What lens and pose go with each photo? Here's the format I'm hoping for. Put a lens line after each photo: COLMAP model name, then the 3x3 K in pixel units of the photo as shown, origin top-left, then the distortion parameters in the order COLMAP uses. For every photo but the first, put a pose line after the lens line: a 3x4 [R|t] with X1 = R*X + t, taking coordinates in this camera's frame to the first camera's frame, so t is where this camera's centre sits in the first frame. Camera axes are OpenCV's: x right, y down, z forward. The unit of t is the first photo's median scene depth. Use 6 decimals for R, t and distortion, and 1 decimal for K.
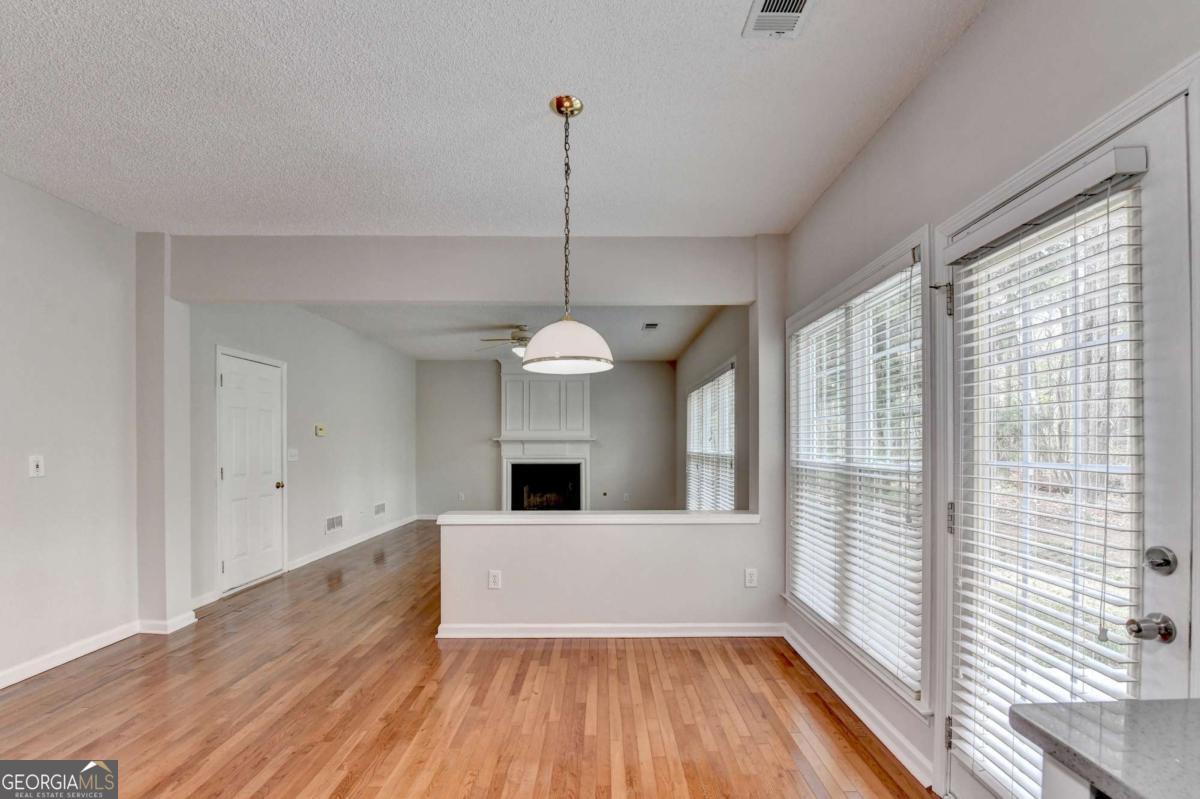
lens RADIAL K [[508.6, 0, 594.7], [0, 508.6, 458.1], [0, 0, 1]] dist [-0.014554, -0.001882]
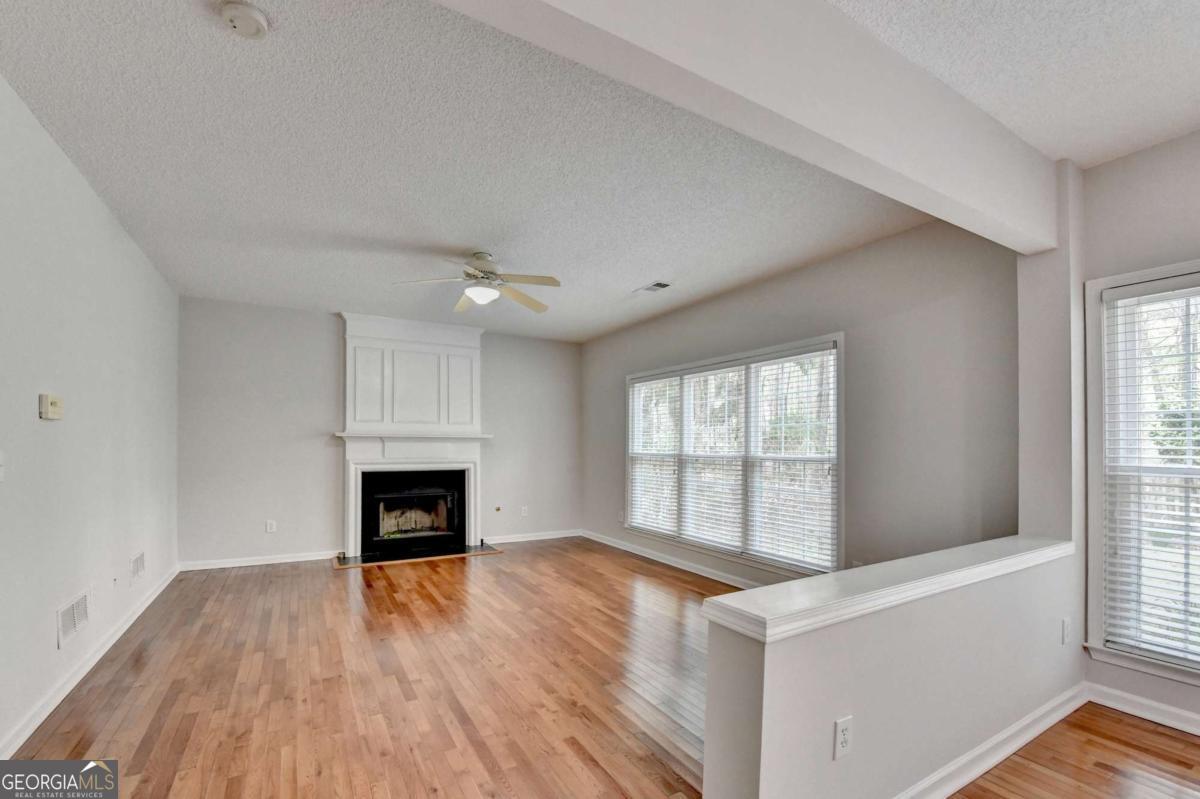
lens RADIAL K [[508.6, 0, 585.1], [0, 508.6, 448.0], [0, 0, 1]] dist [-0.014554, -0.001882]
pose [[0.862354, 0.001379, 0.506305, -0.266512], [0.008495, 0.999816, -0.017192, -0.006102], [-0.506235, 0.019127, 0.862183, 0.299270]]
